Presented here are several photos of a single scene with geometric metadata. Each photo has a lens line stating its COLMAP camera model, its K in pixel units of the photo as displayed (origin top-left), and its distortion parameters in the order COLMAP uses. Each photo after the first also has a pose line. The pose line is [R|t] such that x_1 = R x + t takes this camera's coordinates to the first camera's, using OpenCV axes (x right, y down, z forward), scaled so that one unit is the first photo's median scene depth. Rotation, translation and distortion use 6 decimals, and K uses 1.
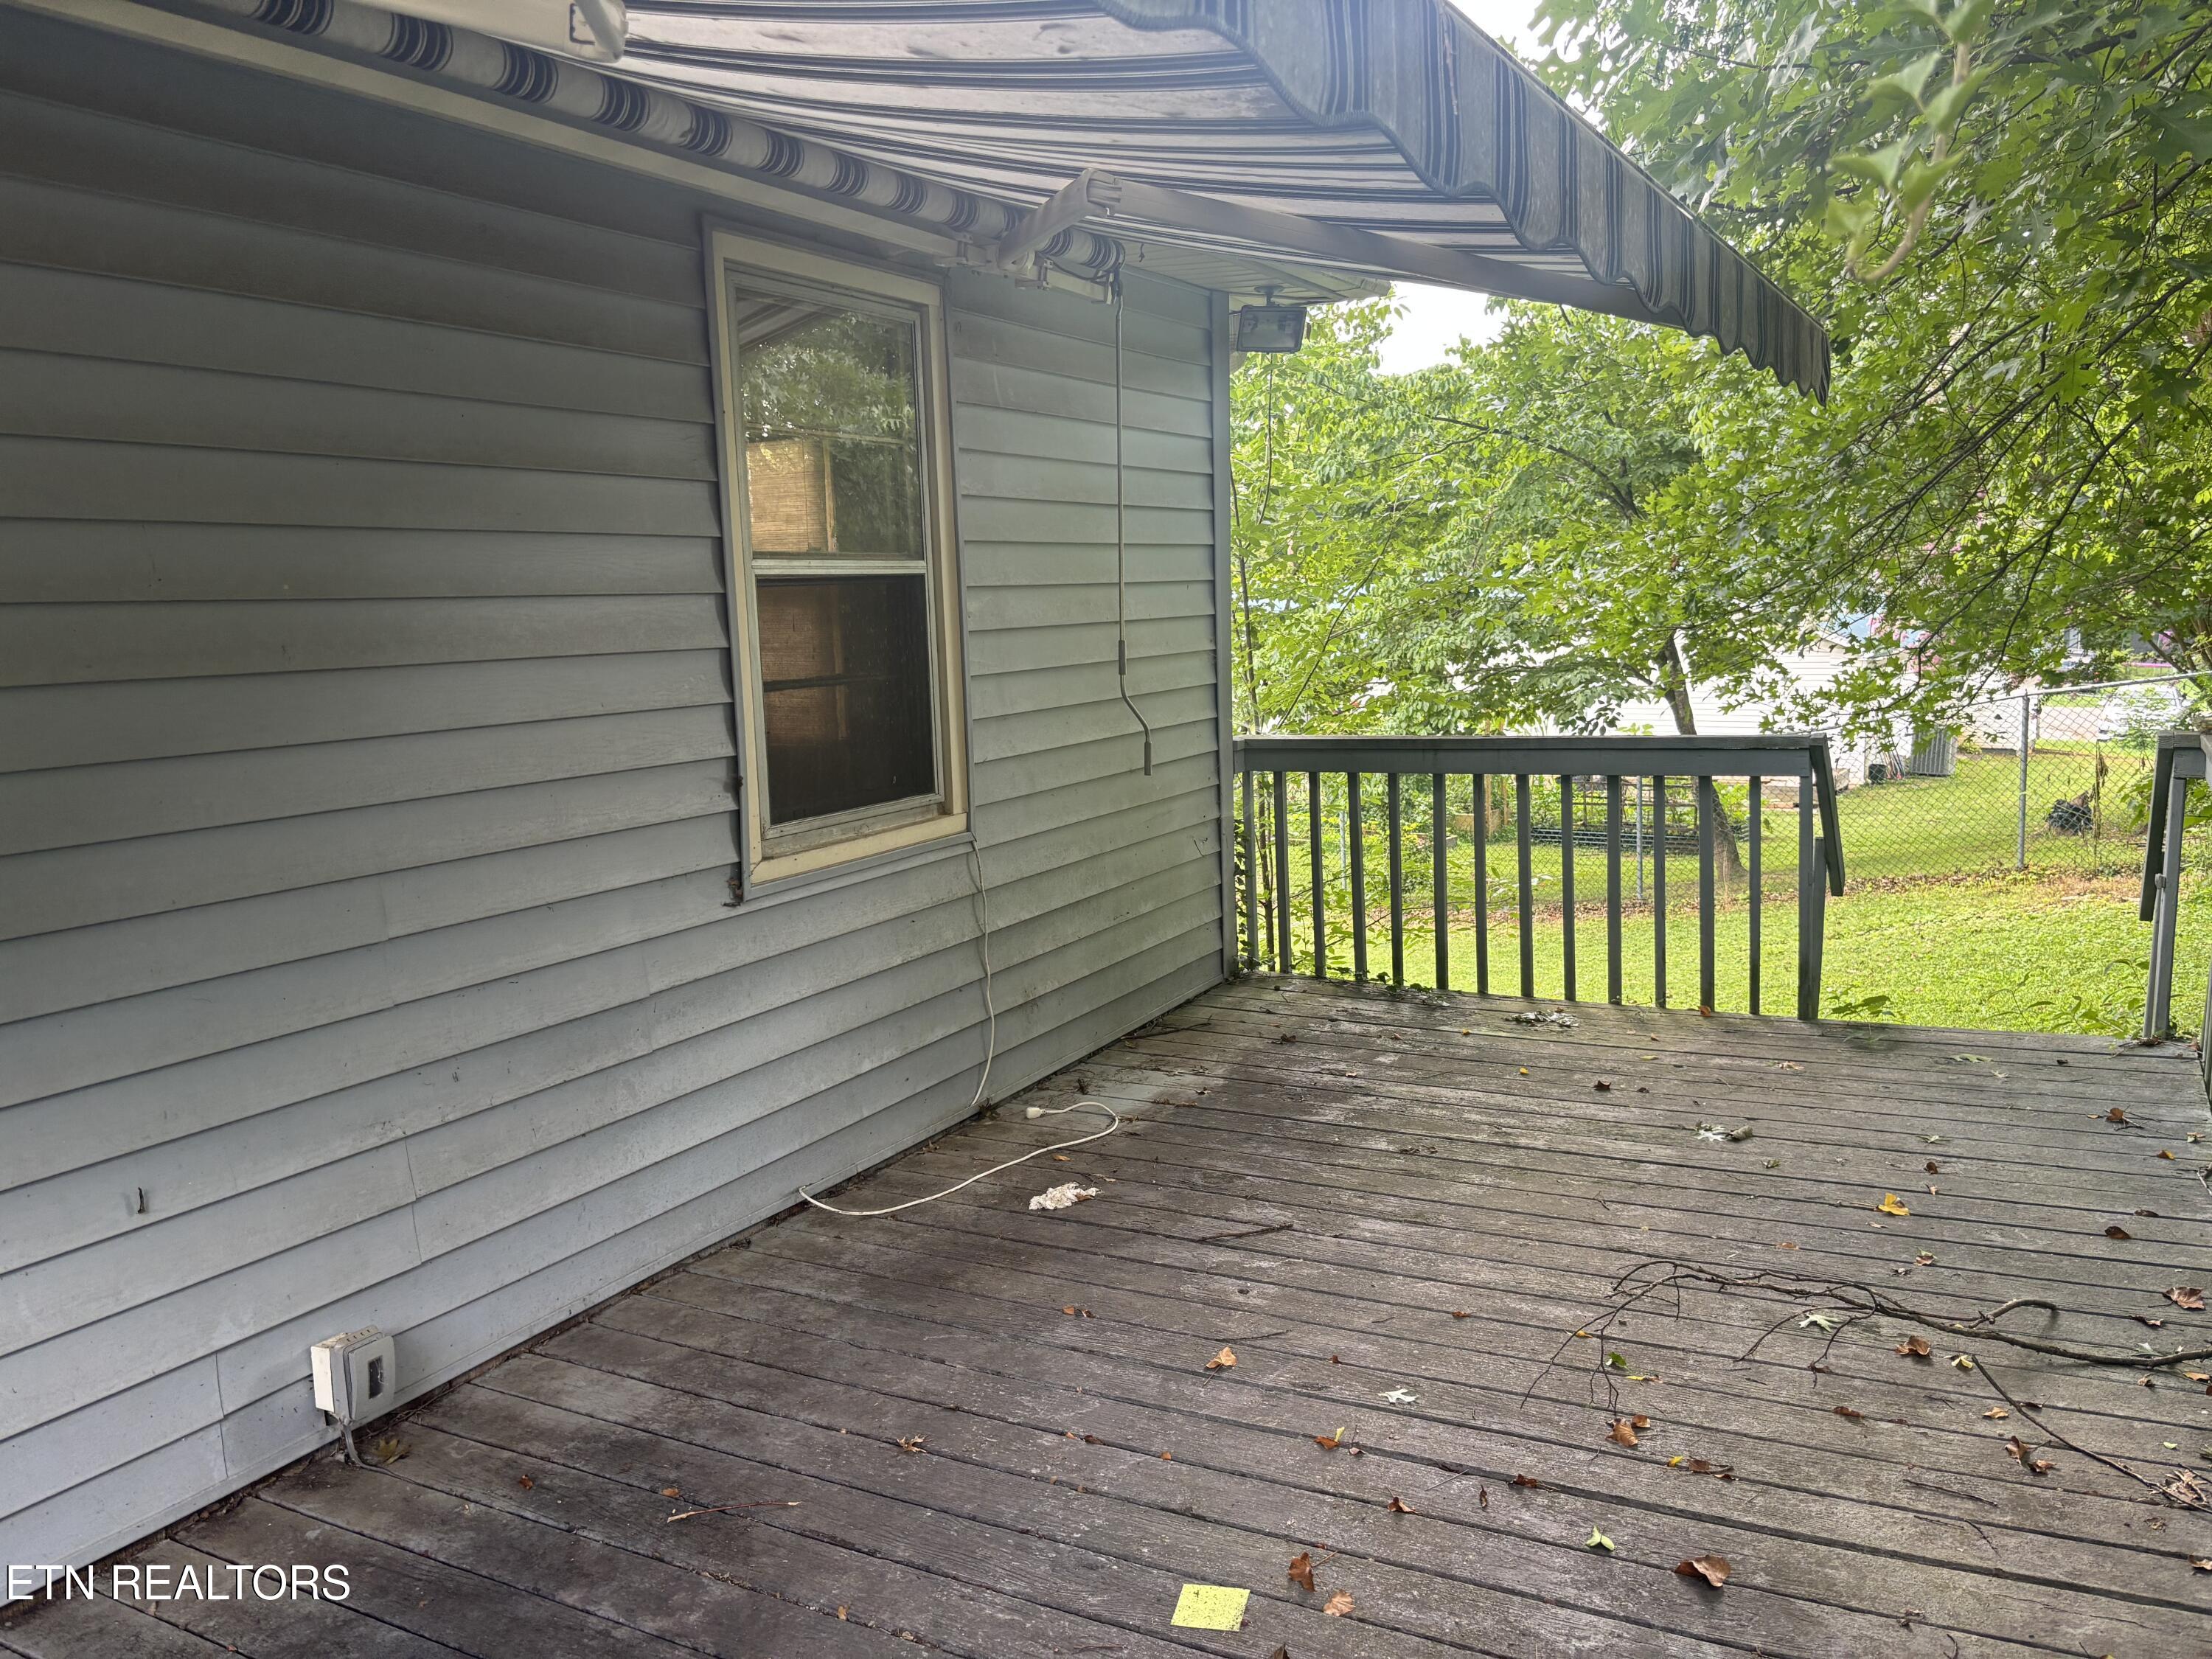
lens RADIAL K [[1696.6, 0, 1113.4], [0, 1696.6, 820.2], [0, 0, 1]] dist [0.061633, -0.073267]
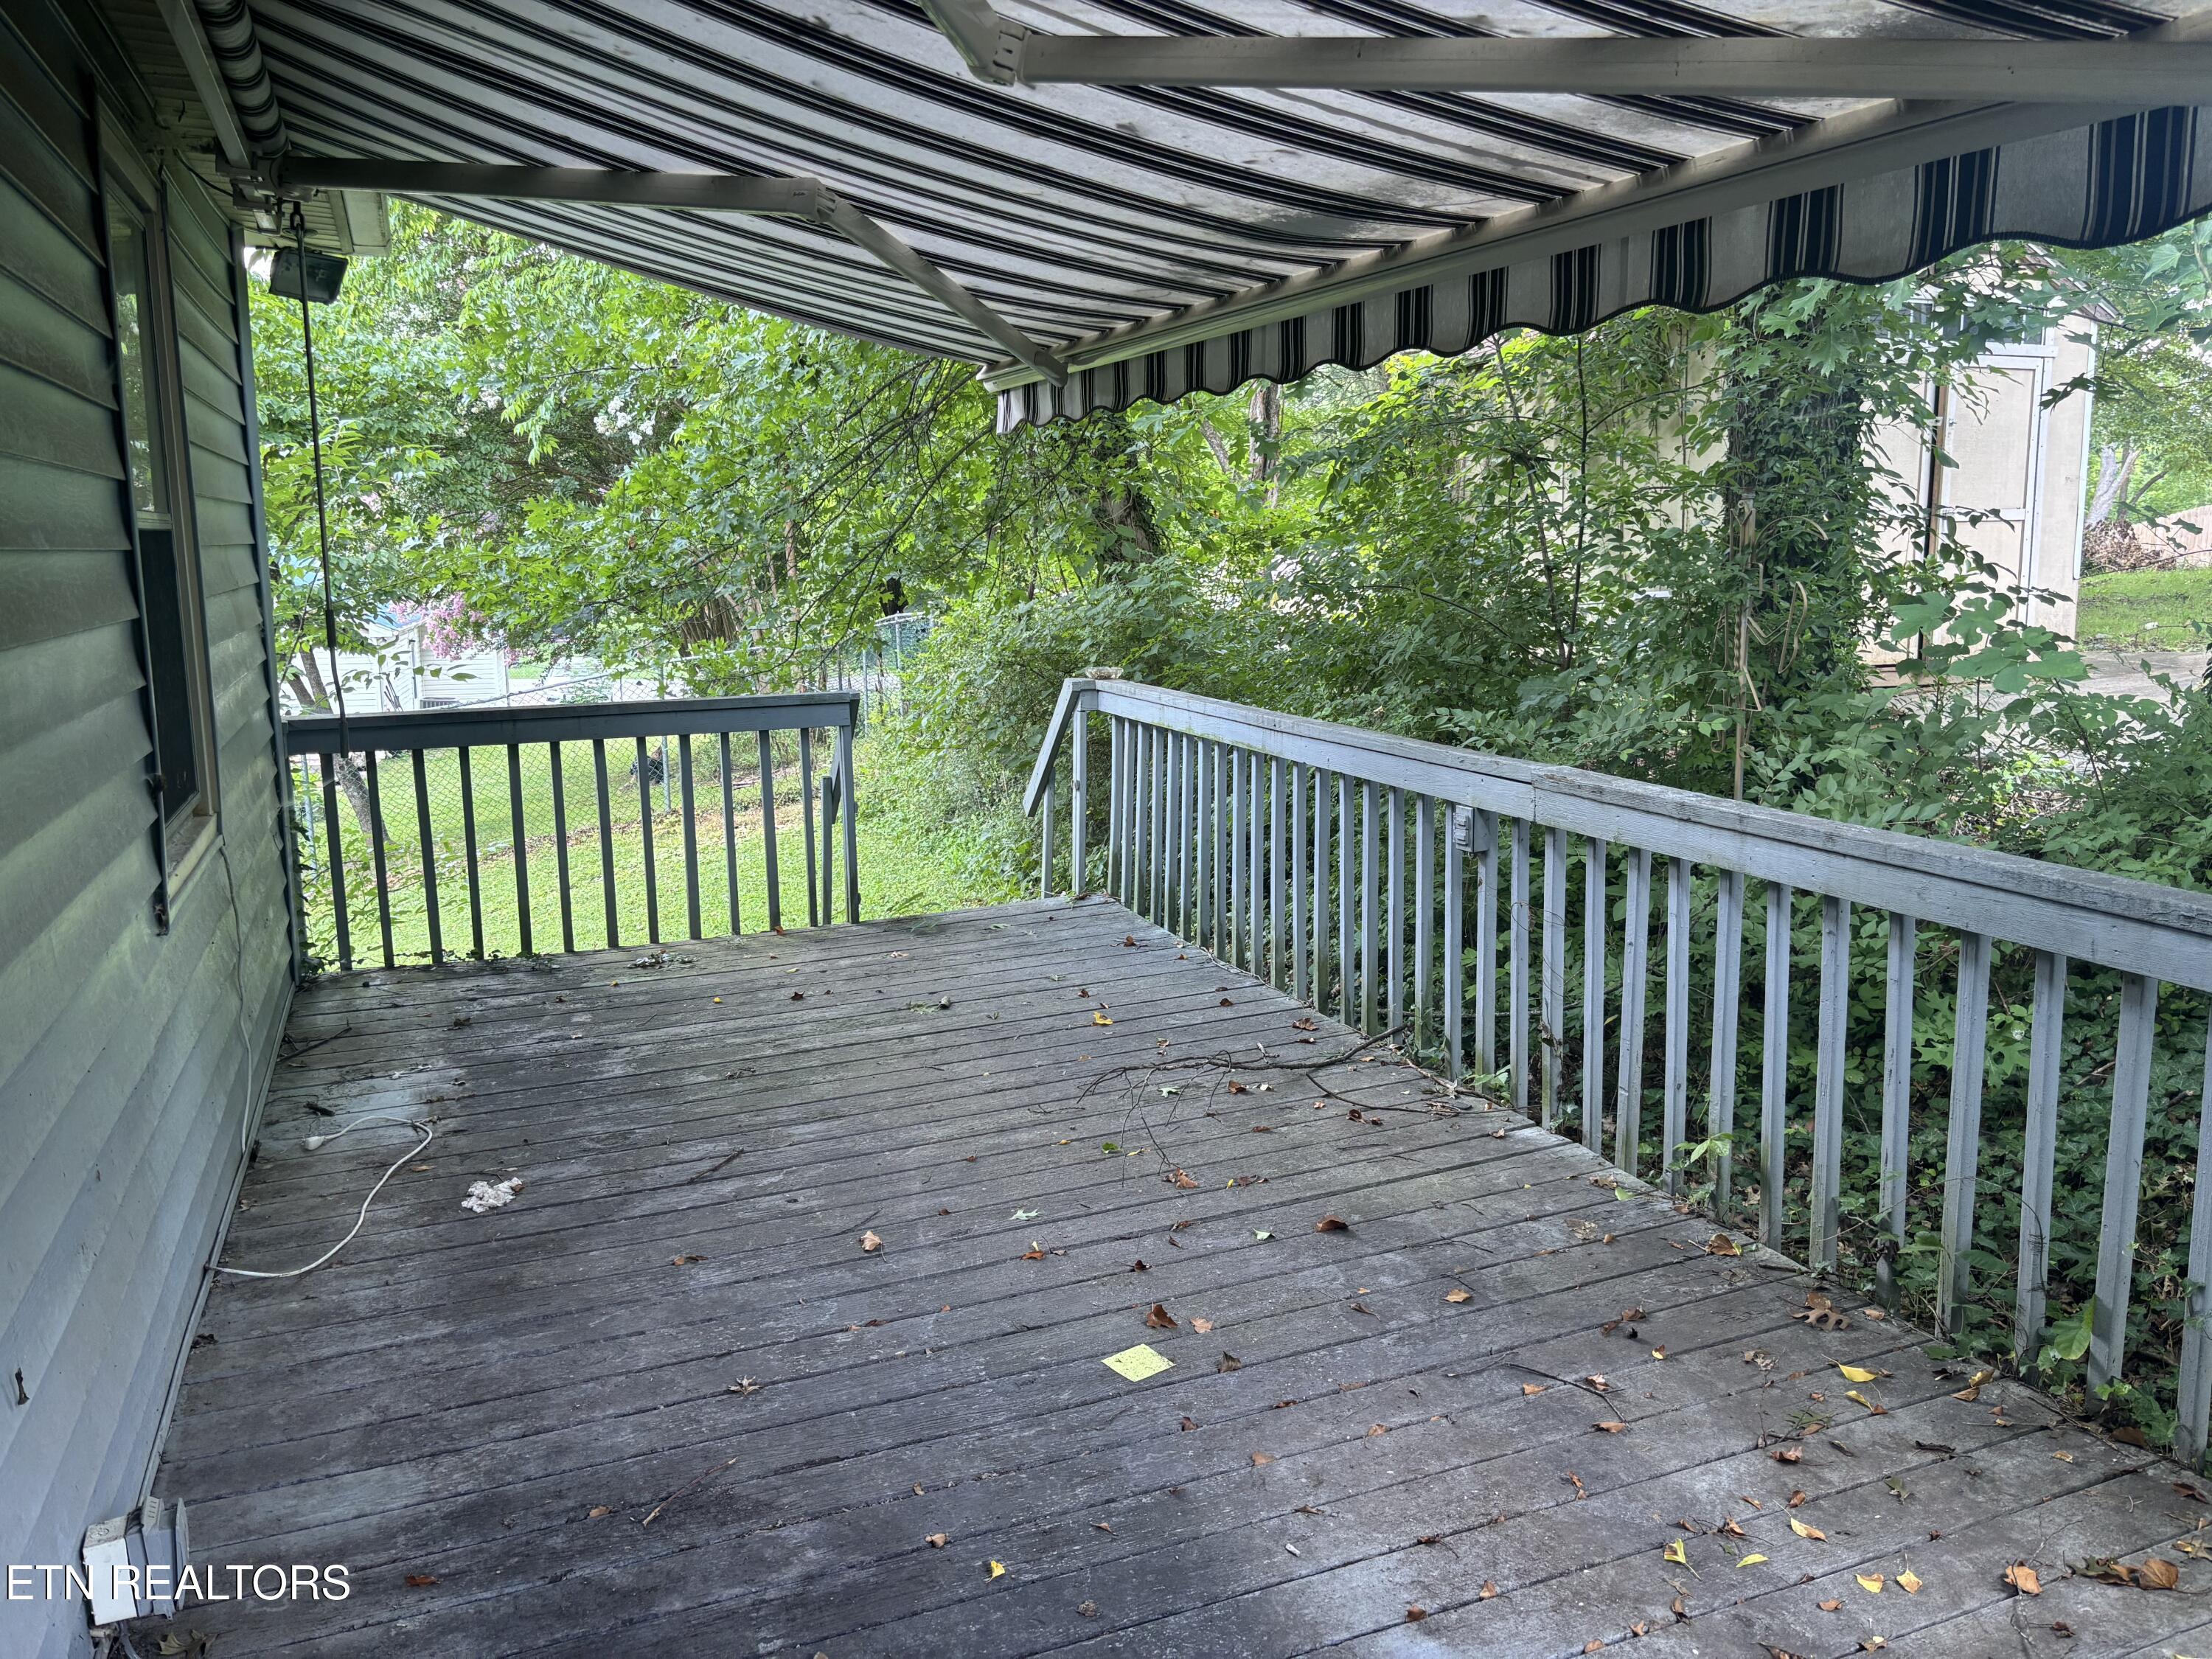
lens RADIAL K [[1696.6, 0, 1113.4], [0, 1696.6, 820.2], [0, 0, 1]] dist [0.061633, -0.073267]
pose [[0.627951, -0.100590, 0.771725, -0.551188], [0.095119, 0.994098, 0.052177, -0.001749], [-0.772419, 0.040641, 0.633812, 0.128996]]
